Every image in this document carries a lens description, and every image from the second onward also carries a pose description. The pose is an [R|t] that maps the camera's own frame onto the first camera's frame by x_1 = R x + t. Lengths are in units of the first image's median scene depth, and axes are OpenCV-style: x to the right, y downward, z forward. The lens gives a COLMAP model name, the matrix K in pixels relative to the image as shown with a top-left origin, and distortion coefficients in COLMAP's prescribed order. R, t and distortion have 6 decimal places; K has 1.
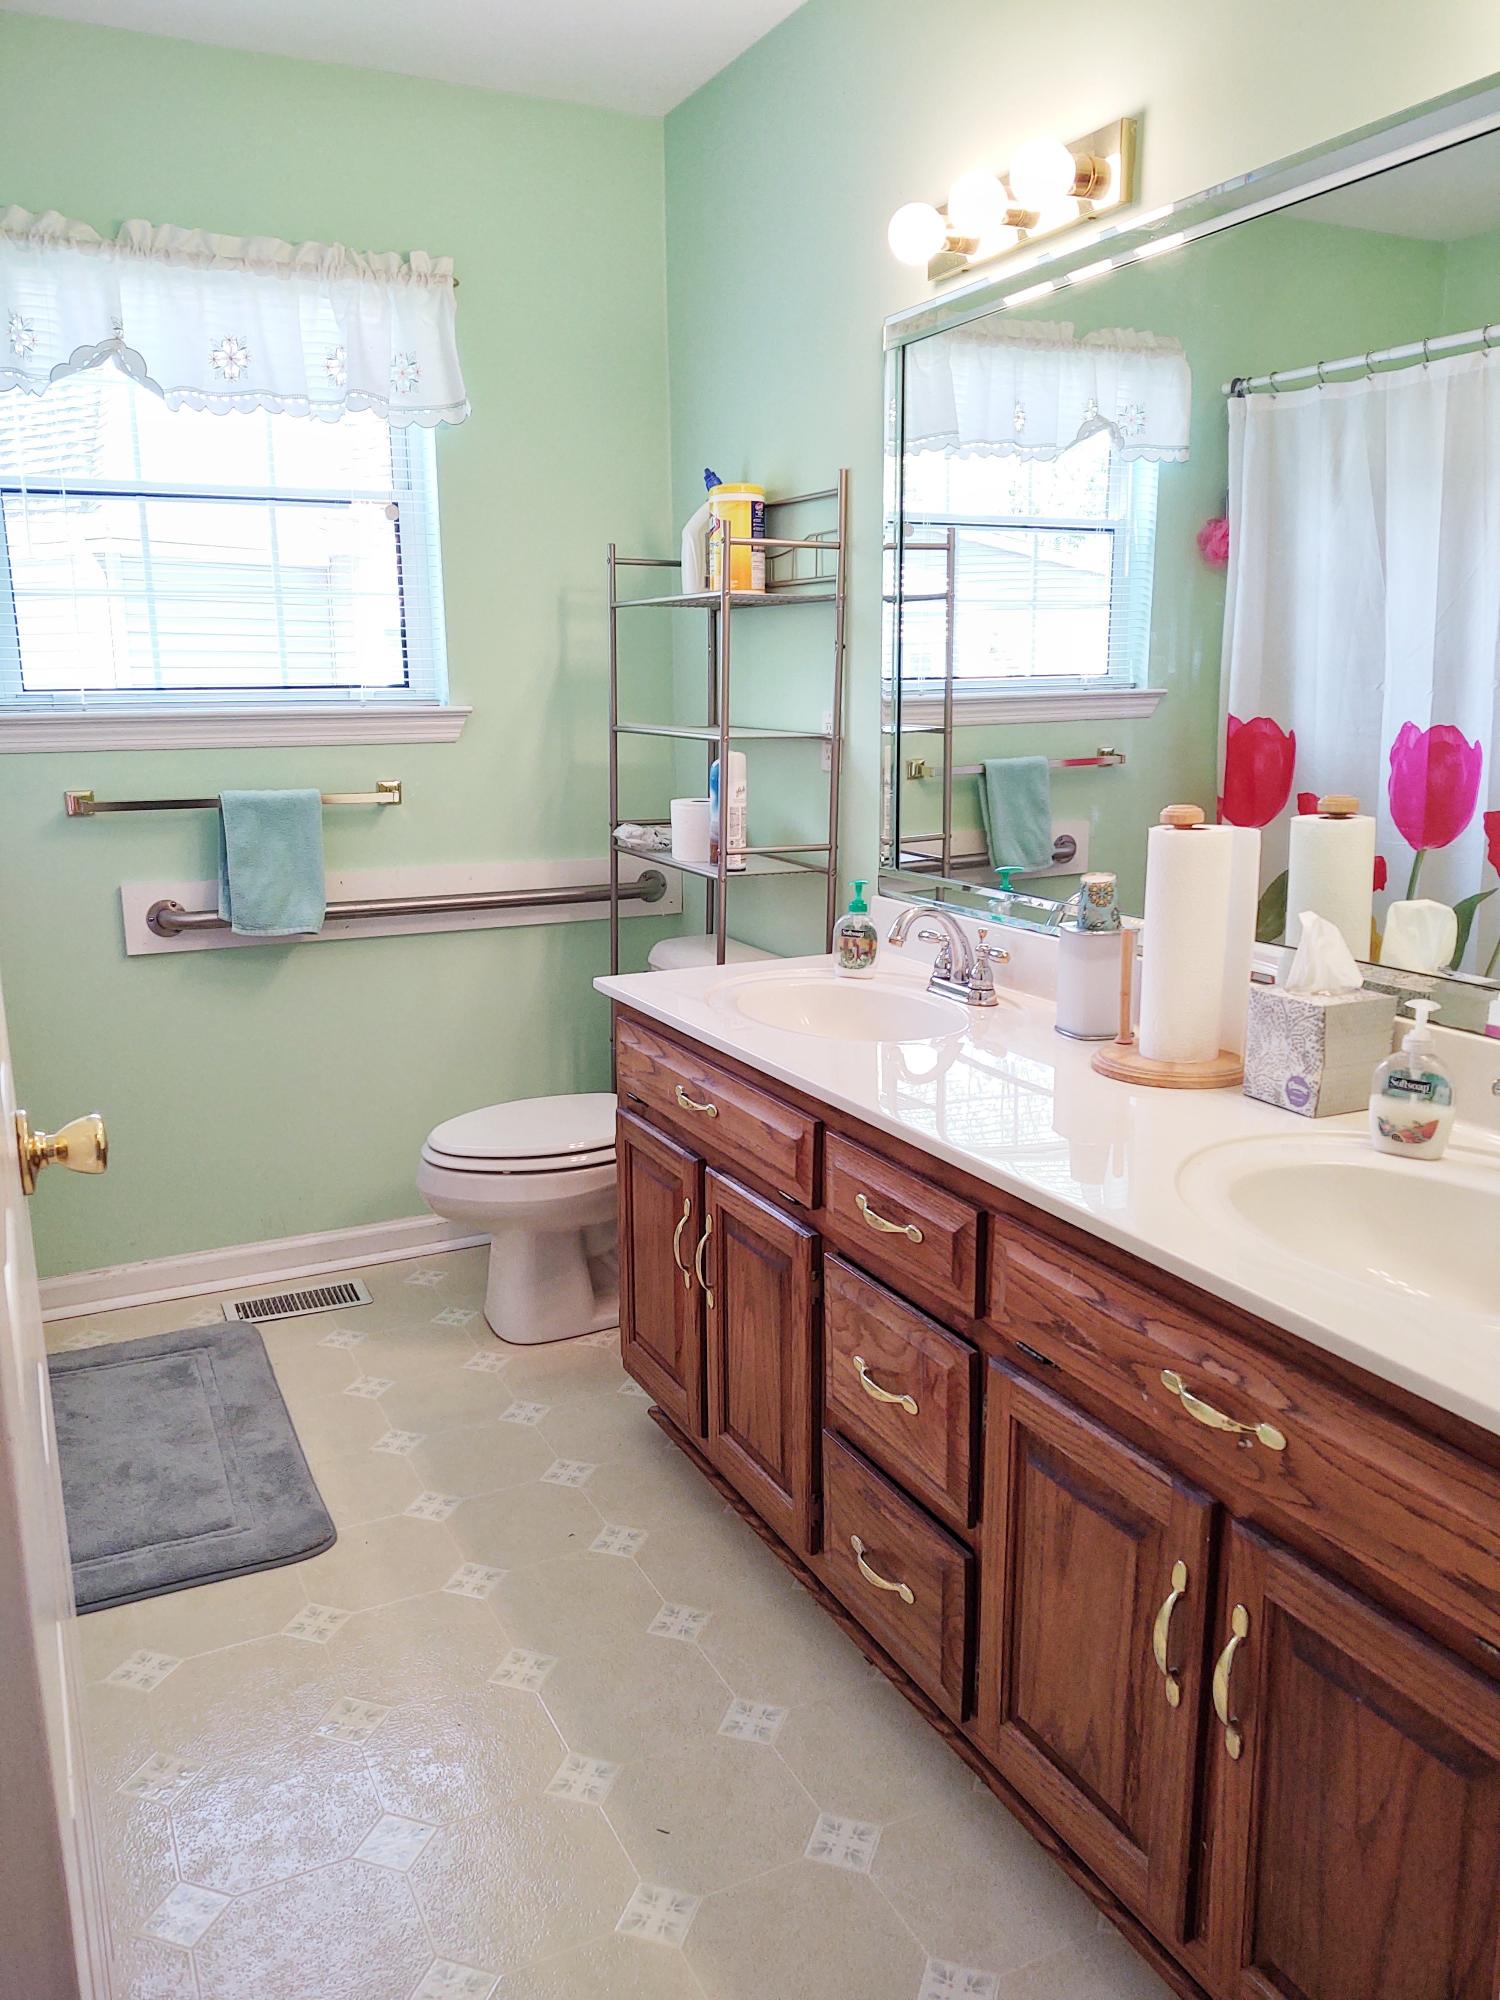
lens RADIAL K [[1468.4, 0, 750.0], [0, 1468.4, 1000.0], [0, 0, 1]] dist [0.066309, -0.153544]
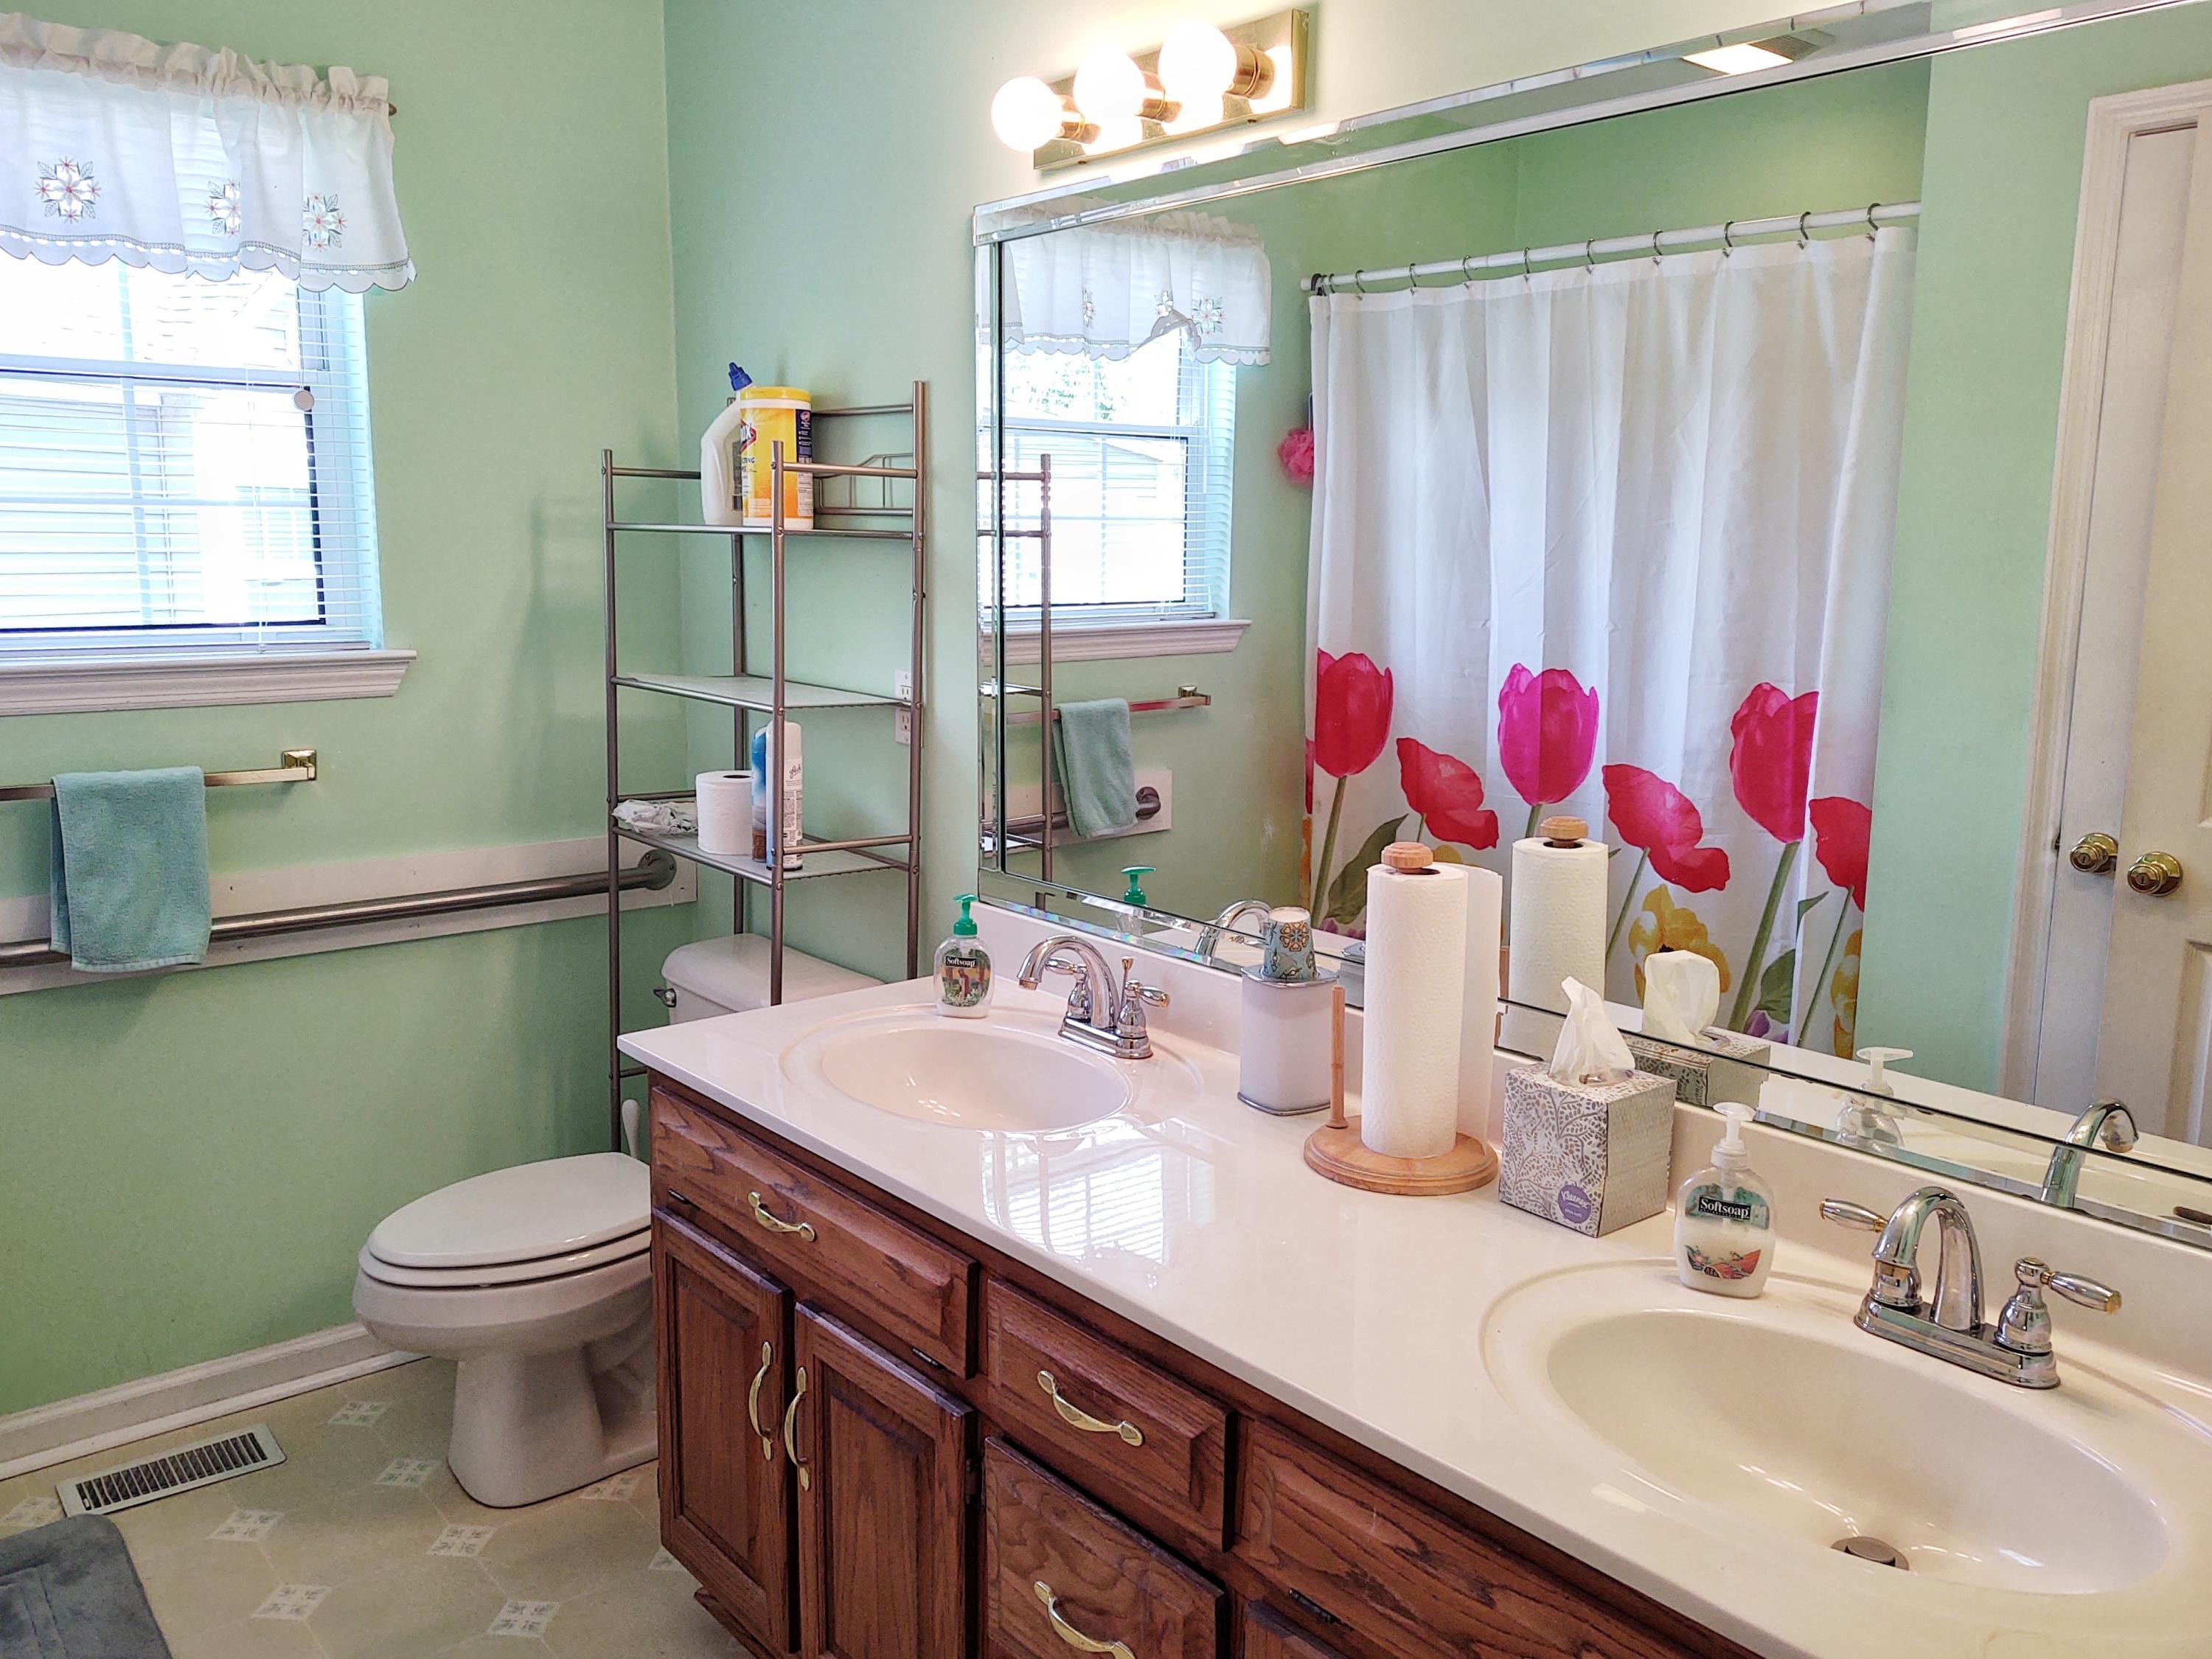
lens RADIAL K [[1674.9, 0, 1091.0], [0, 1674.9, 815.0], [0, 0, 1]] dist [0.005152, -0.004795]
pose [[0.971545, -0.020818, 0.235940, -0.062938], [0.032129, 0.998506, -0.044199, -0.073032], [-0.234667, 0.050522, 0.970762, 0.091080]]
